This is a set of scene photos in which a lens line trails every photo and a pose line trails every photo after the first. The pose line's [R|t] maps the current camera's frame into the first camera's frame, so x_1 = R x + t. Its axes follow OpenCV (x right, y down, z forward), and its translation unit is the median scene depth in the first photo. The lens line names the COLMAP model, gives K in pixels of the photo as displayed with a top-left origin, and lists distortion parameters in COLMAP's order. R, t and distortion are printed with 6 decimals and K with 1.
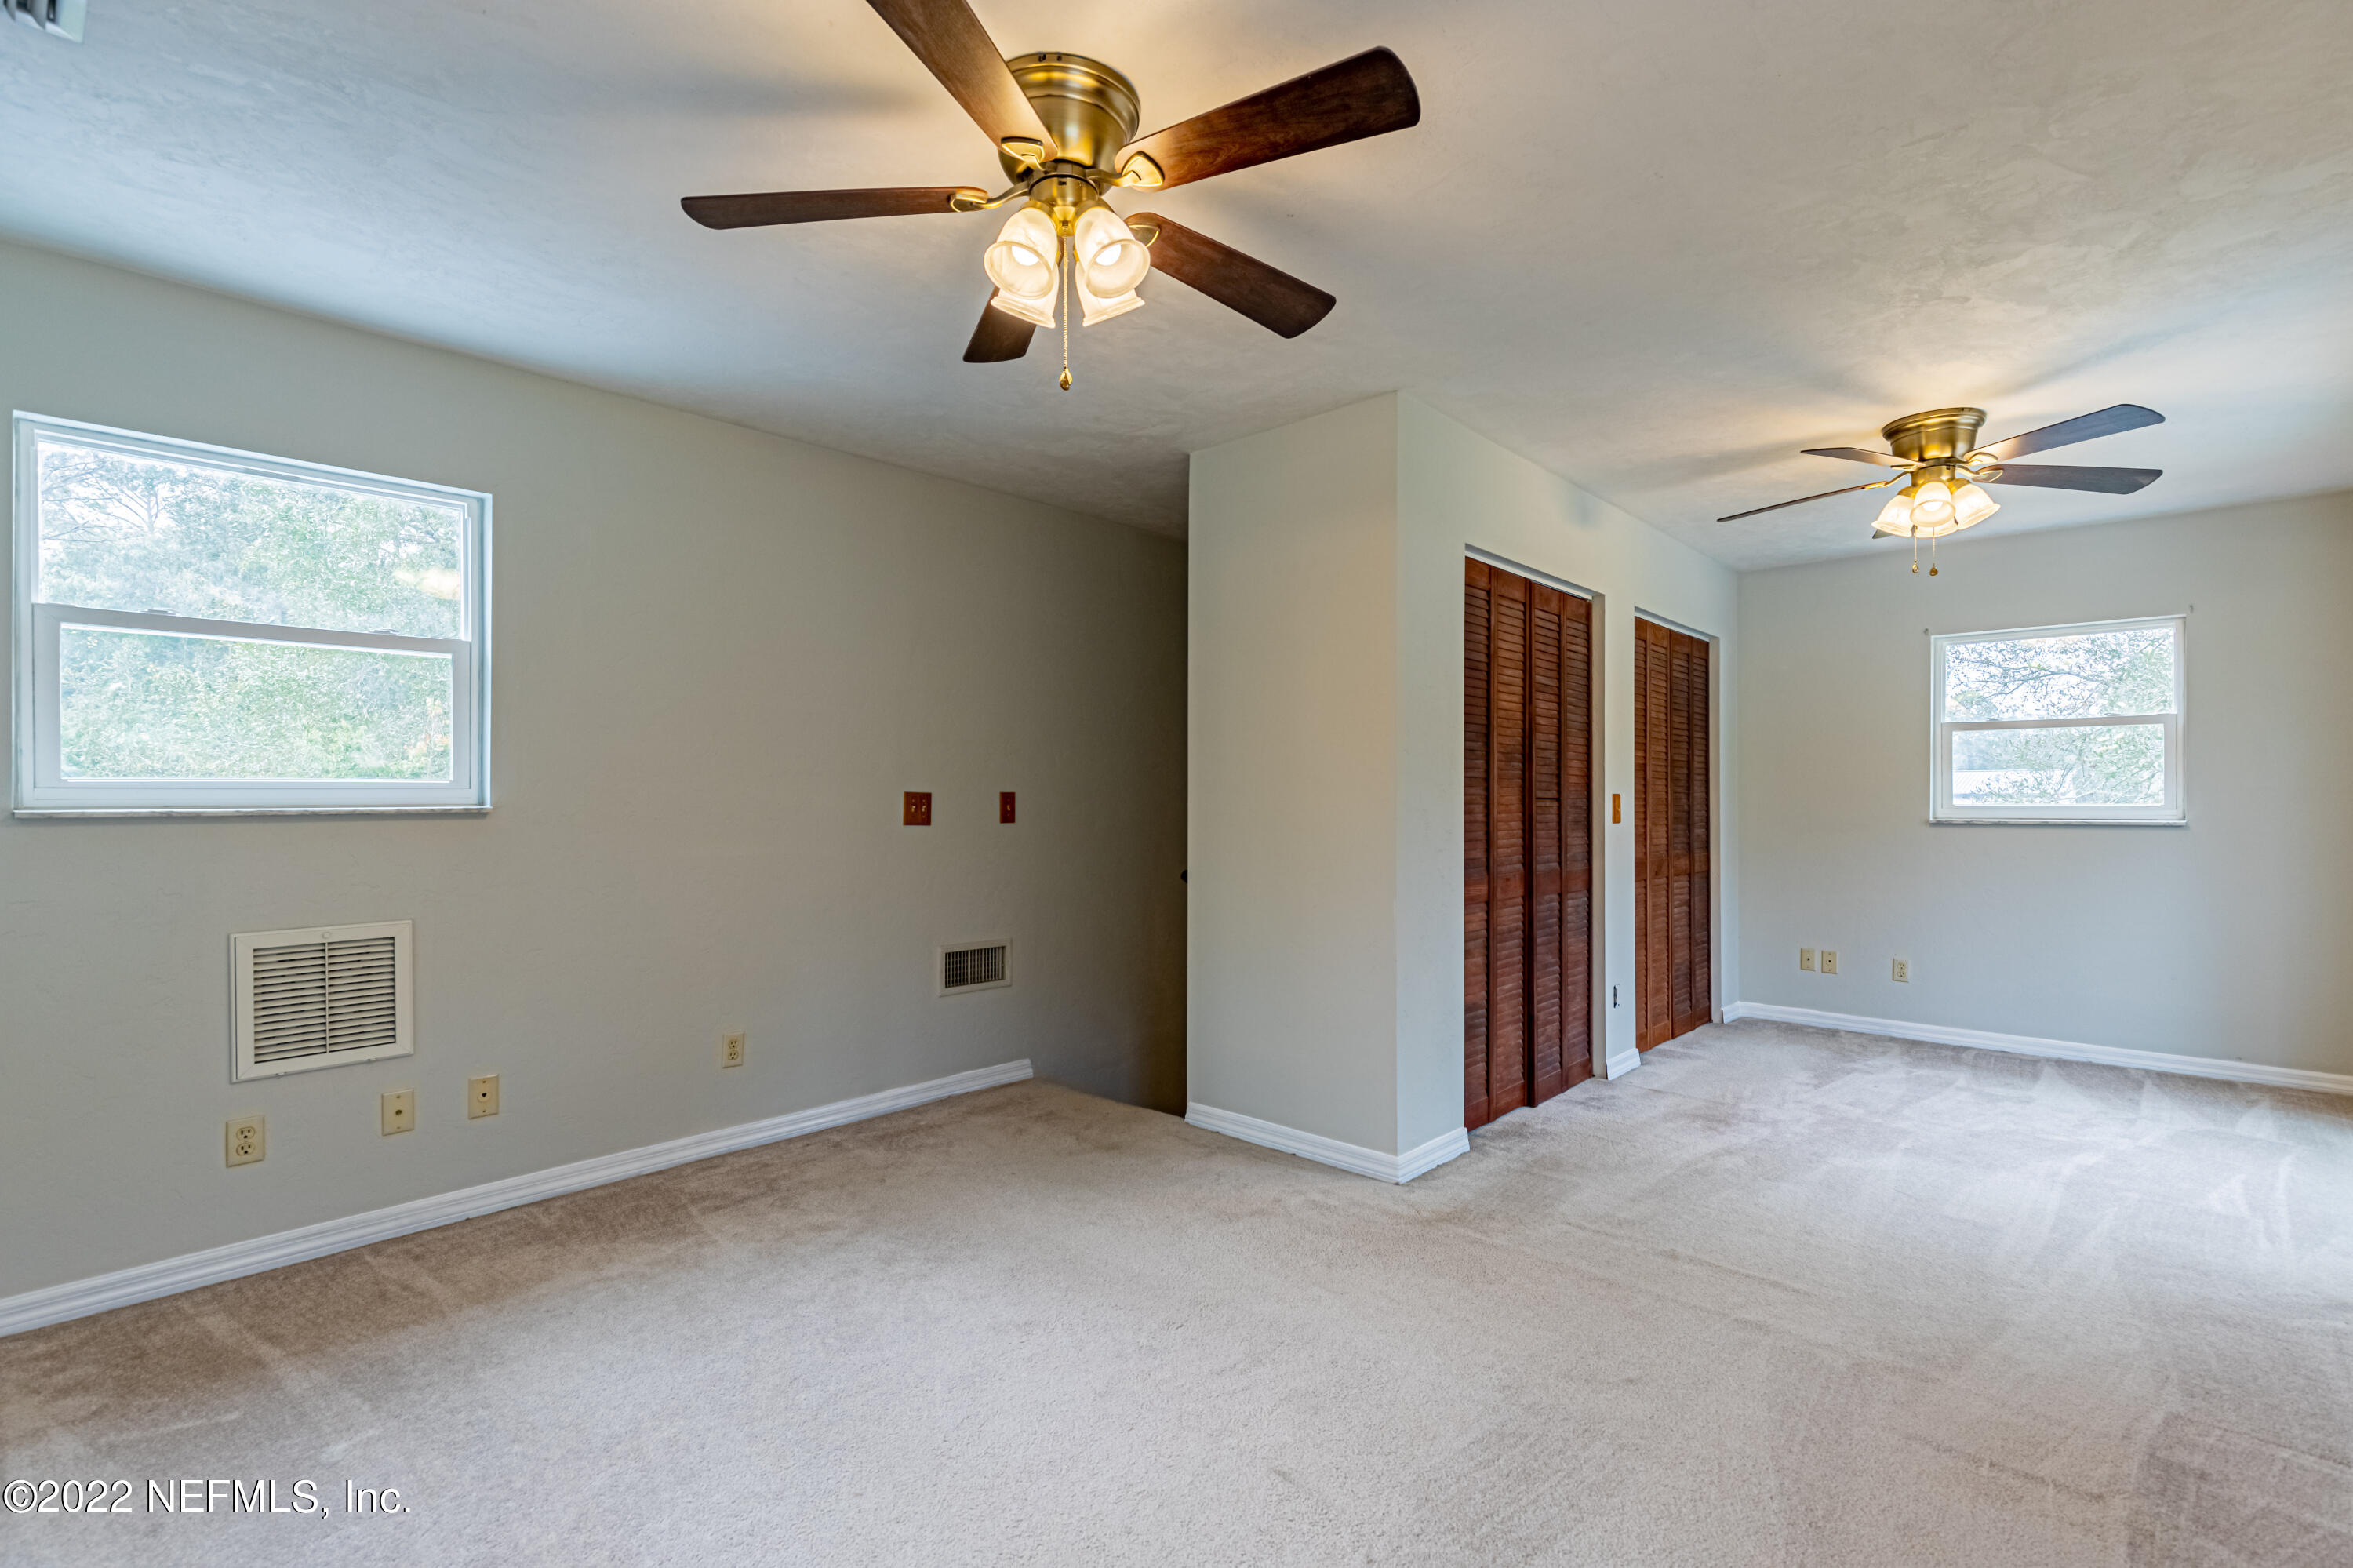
lens RADIAL K [[1065.2, 0, 1189.1], [0, 1065.2, 784.8], [0, 0, 1]] dist [0.007388, -0.000768]
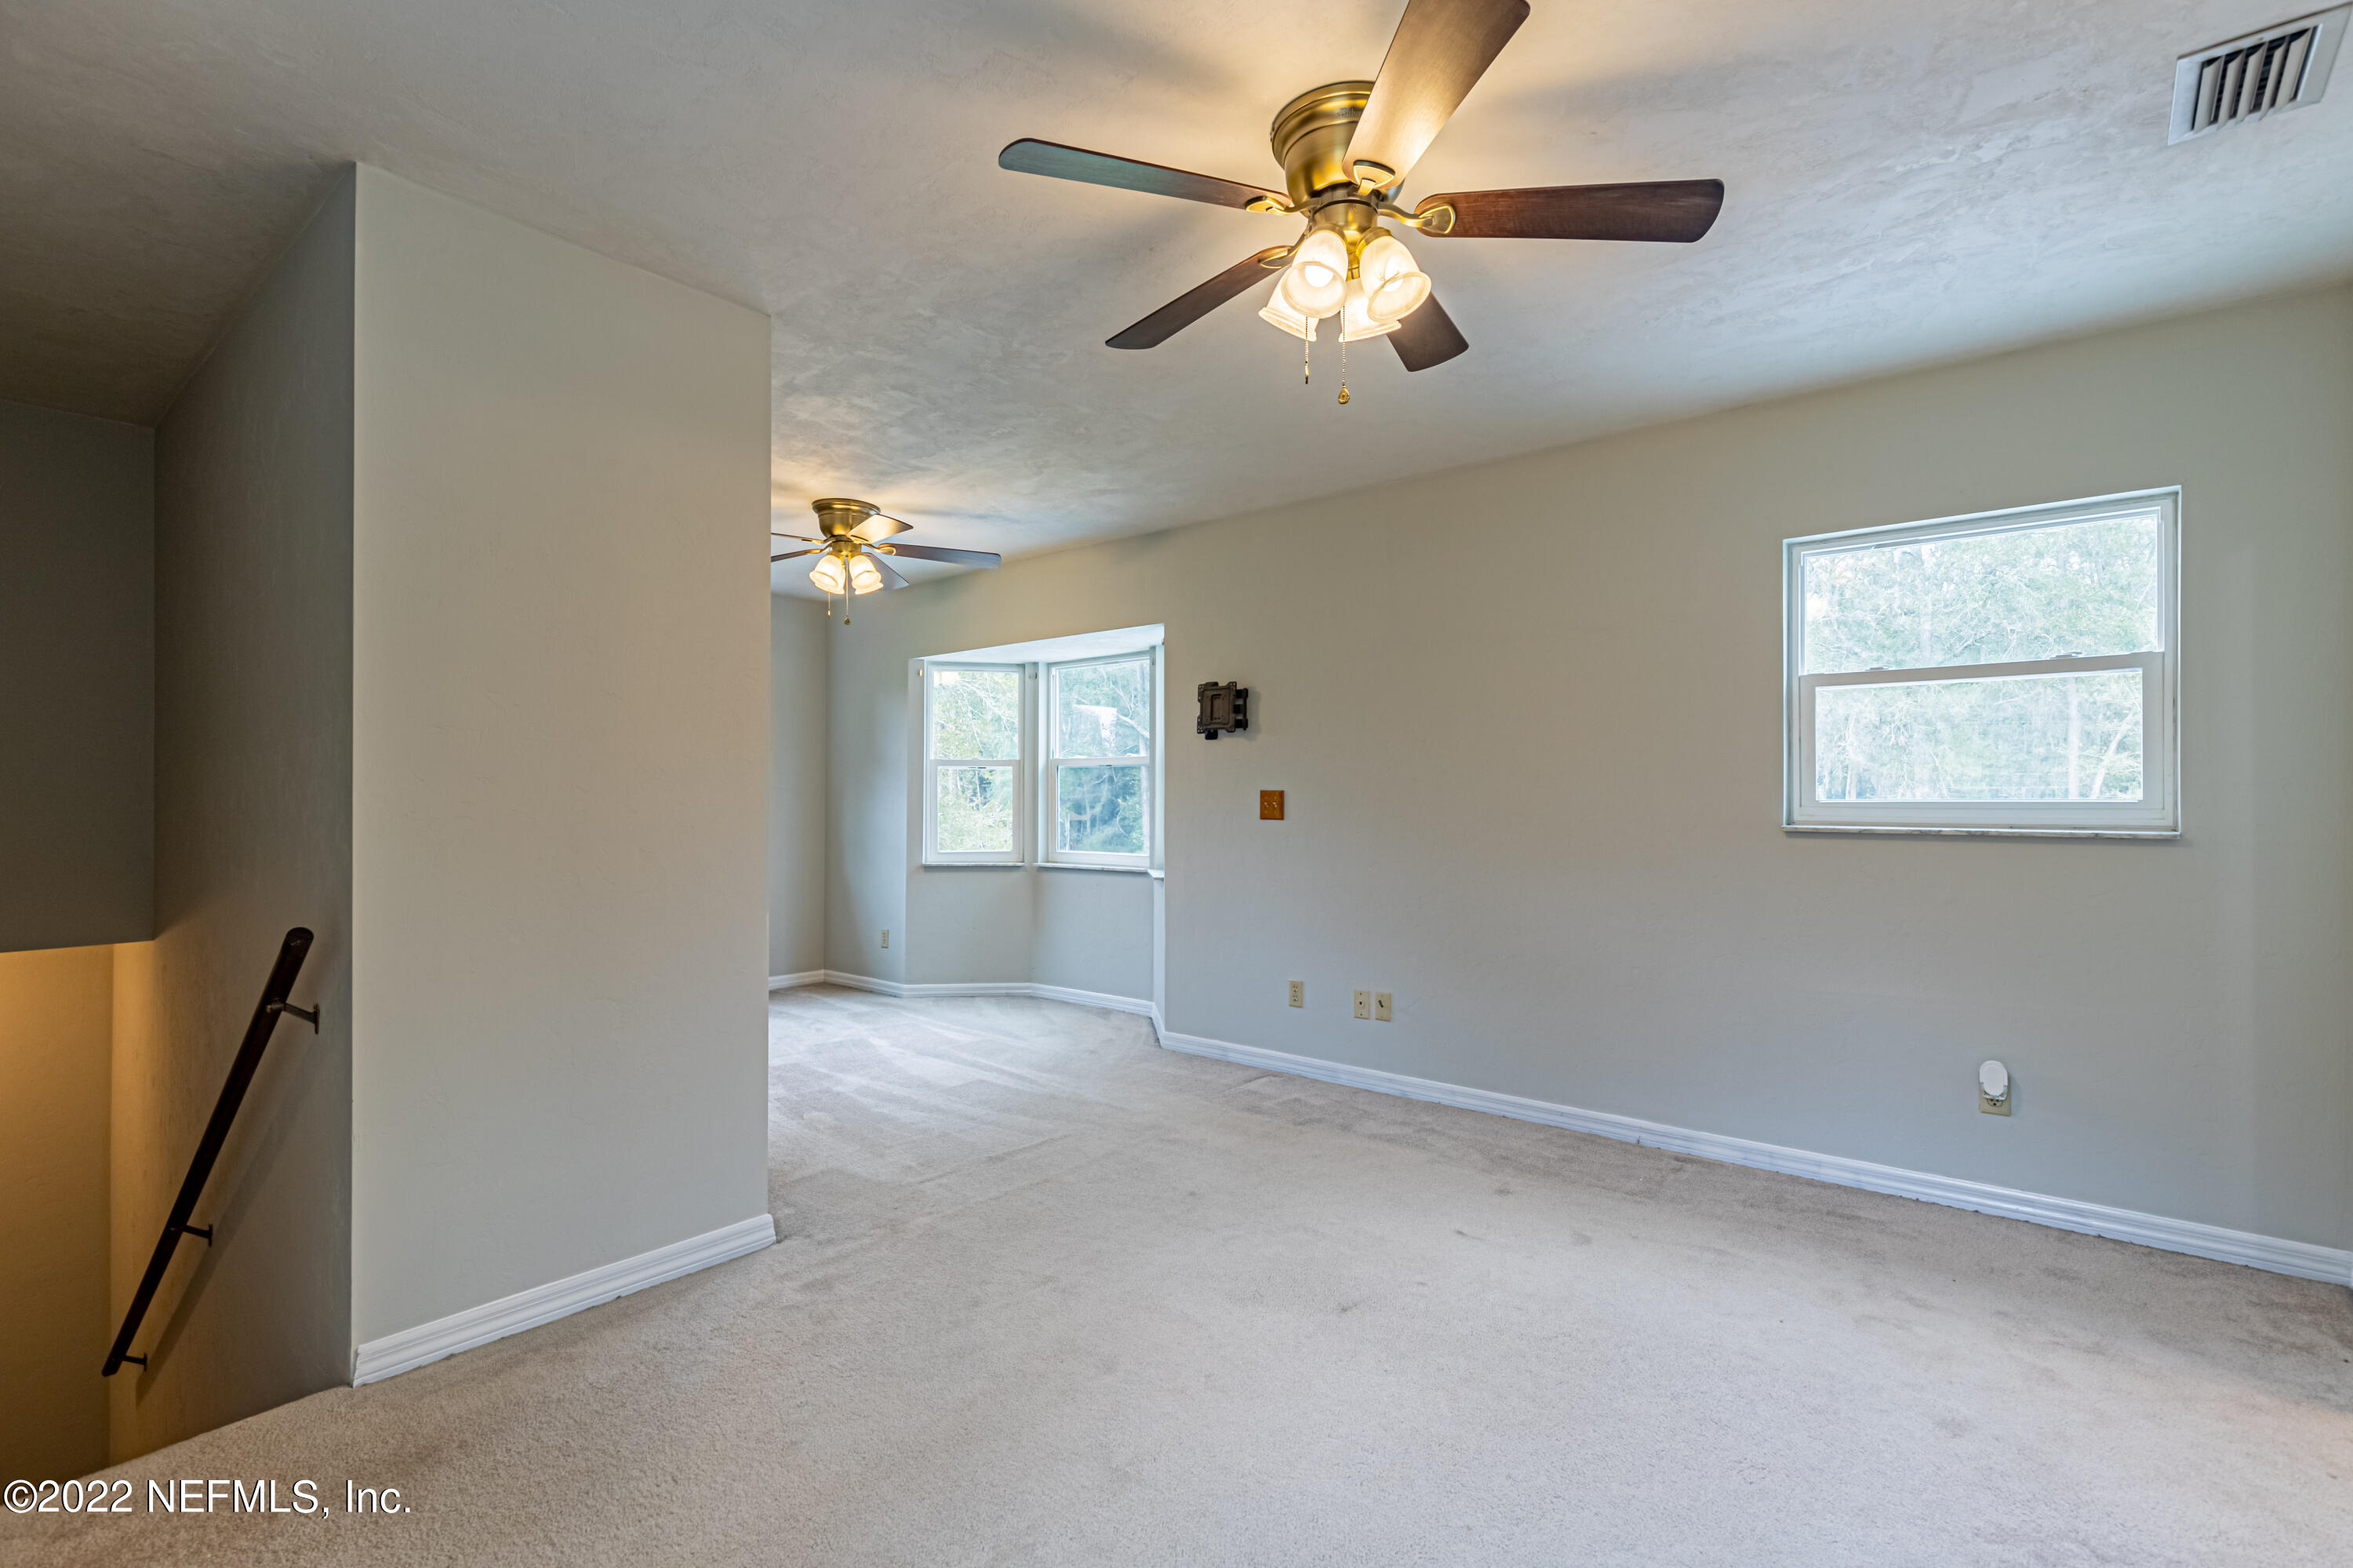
lens RADIAL K [[1065.2, 0, 1189.1], [0, 1065.2, 784.8], [0, 0, 1]] dist [0.007388, -0.000768]
pose [[-0.077370, 0.014829, 0.996892, -0.771967], [-0.016276, 0.999737, -0.016135, 0.017711], [-0.996870, -0.017474, -0.077109, 0.831213]]
